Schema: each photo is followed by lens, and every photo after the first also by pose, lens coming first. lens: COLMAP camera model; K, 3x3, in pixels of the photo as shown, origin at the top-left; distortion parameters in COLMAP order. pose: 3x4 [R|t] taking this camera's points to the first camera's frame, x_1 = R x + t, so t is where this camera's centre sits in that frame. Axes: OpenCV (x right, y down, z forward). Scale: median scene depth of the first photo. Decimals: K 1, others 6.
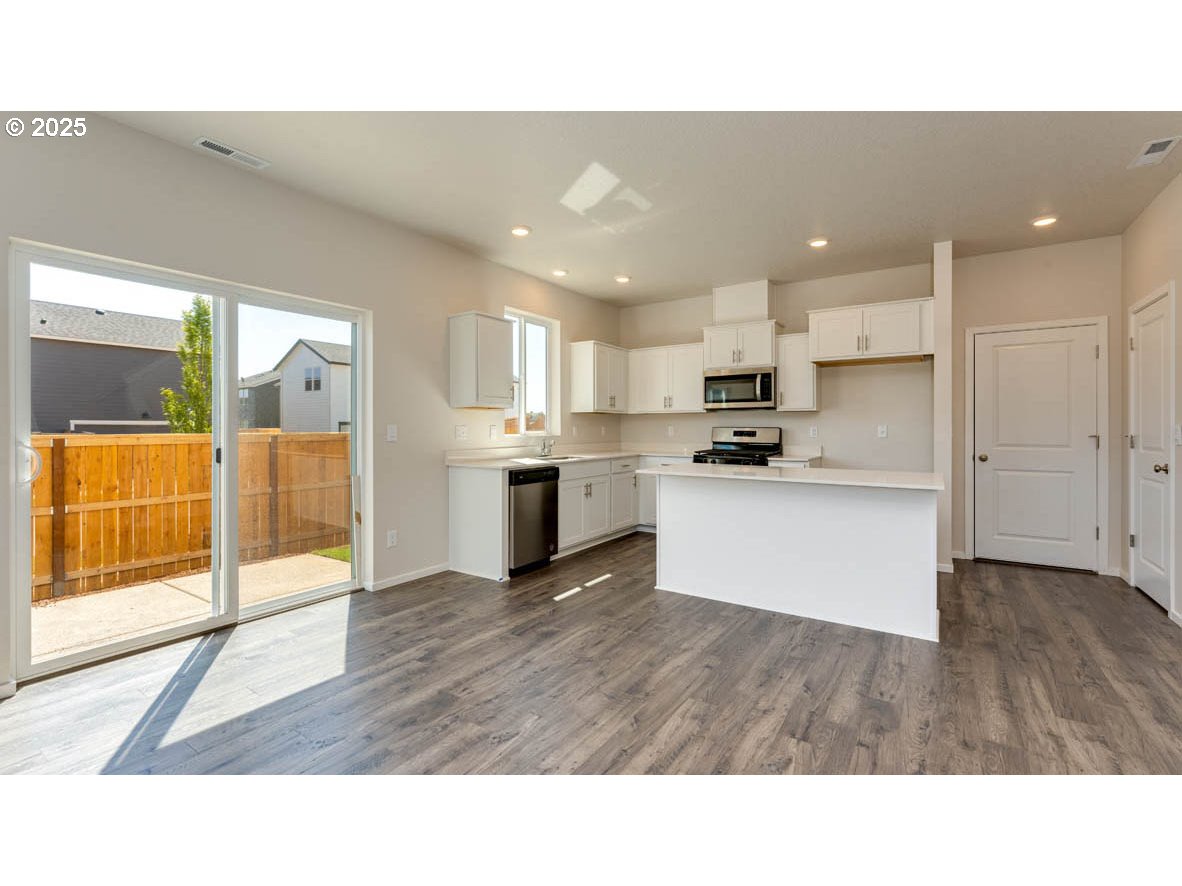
lens RADIAL K [[523.7, 0, 588.3], [0, 523.7, 425.2], [0, 0, 1]] dist [0.007784, -0.001414]
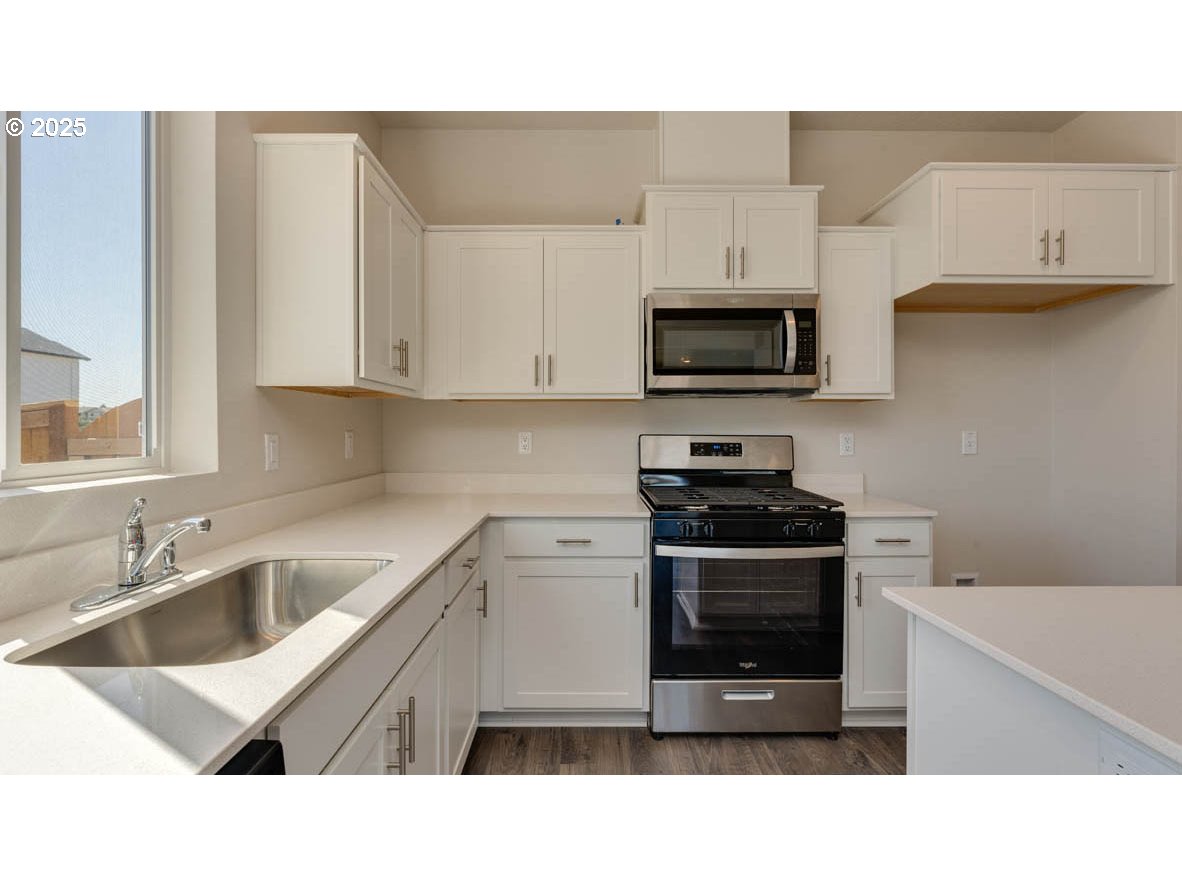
lens RADIAL K [[568.7, 0, 585.6], [0, 568.7, 426.3], [0, 0, 1]] dist [-0.002041, 0.000368]
pose [[0.828229, 0.001904, 0.560386, -0.082418], [-0.003861, 0.999990, 0.002308, -0.005478], [-0.560376, -0.004075, 0.828228, 0.915119]]
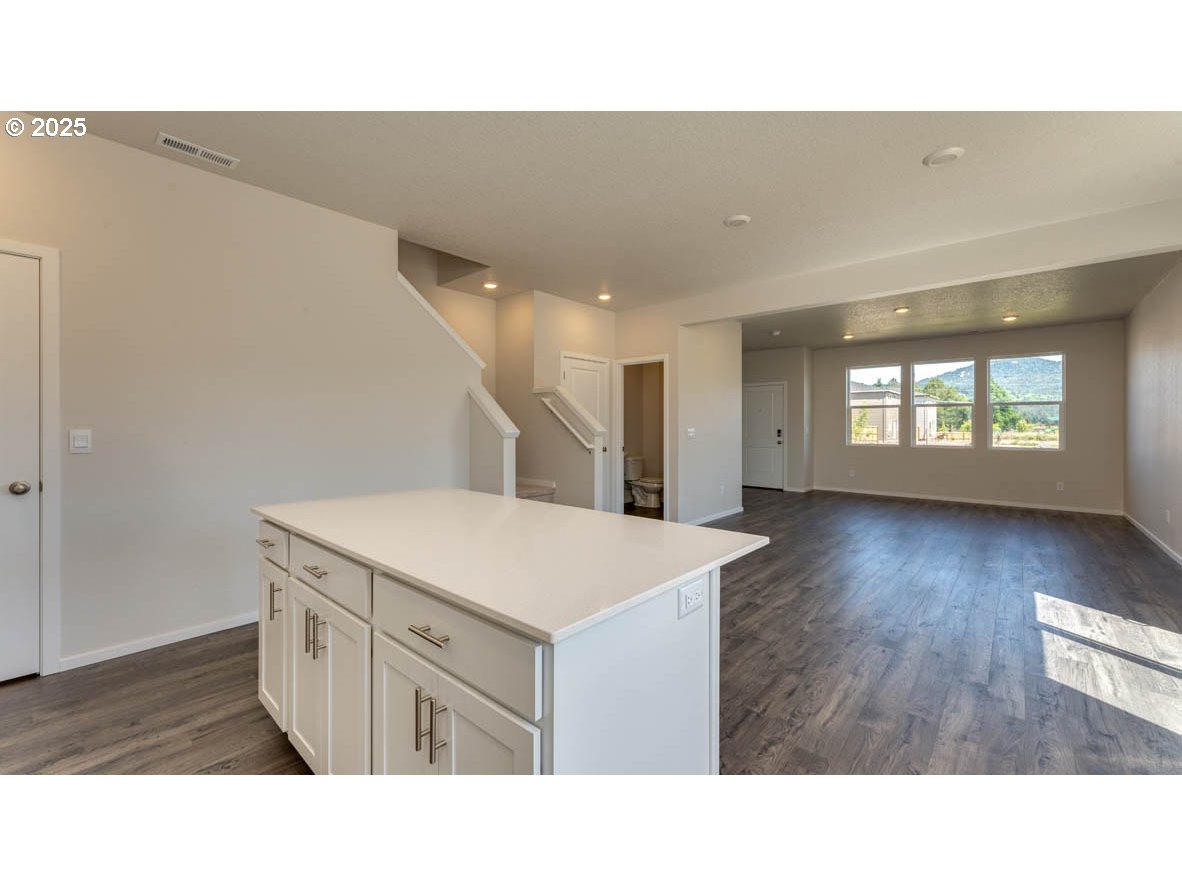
lens RADIAL K [[481.1, 0, 587.1], [0, 481.1, 436.7], [0, 0, 1]] dist [0.002870, 0.000140]
pose [[-0.990025, -0.003445, 0.140851, 0.164121], [-0.000826, 0.999826, 0.018646, -0.005719], [-0.140891, 0.018344, -0.989855, 1.253520]]
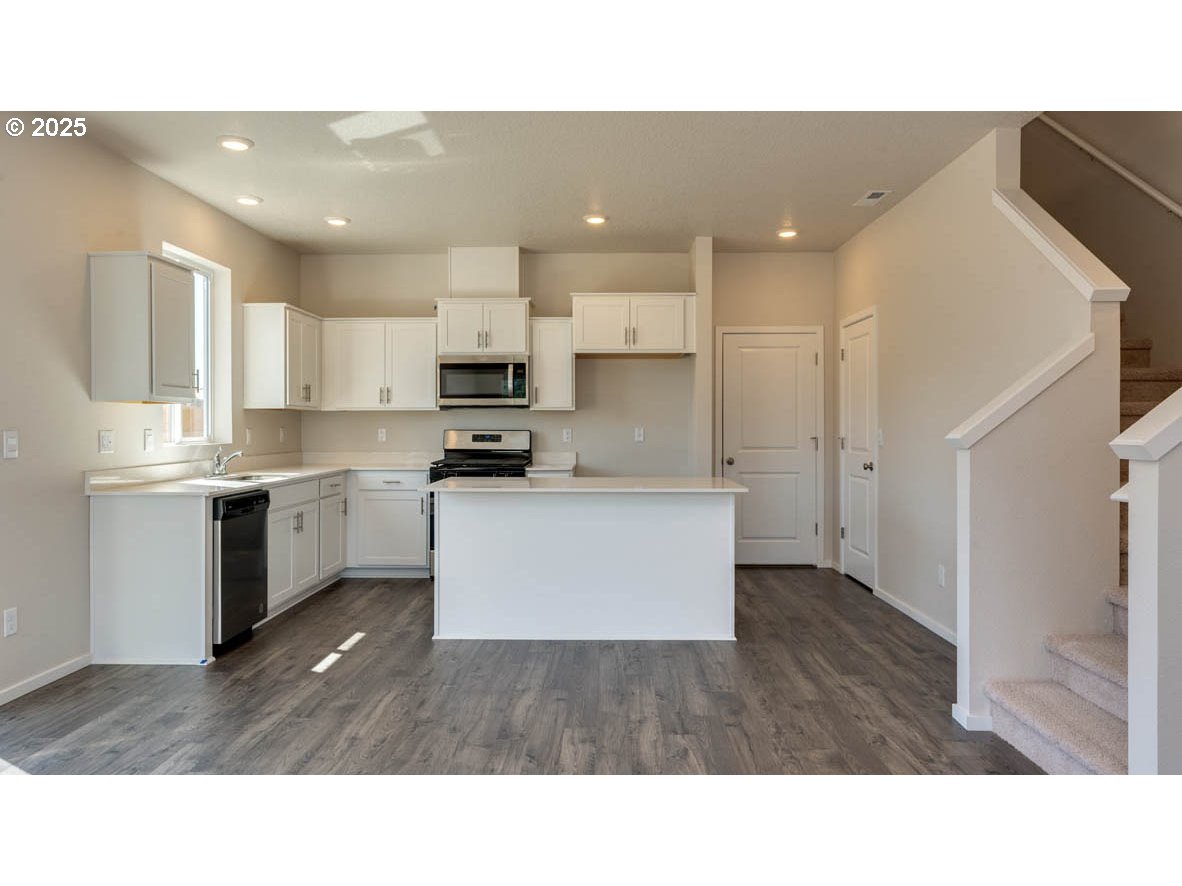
lens RADIAL K [[797.5, 0, 584.8], [0, 797.5, 421.5], [0, 0, 1]] dist [0.013963, 0.002058]
pose [[0.844796, 0.002144, 0.535084, -0.295156], [-0.001502, 0.999998, -0.001634, -0.009833], [-0.535086, 0.000577, 0.844797, -0.114951]]
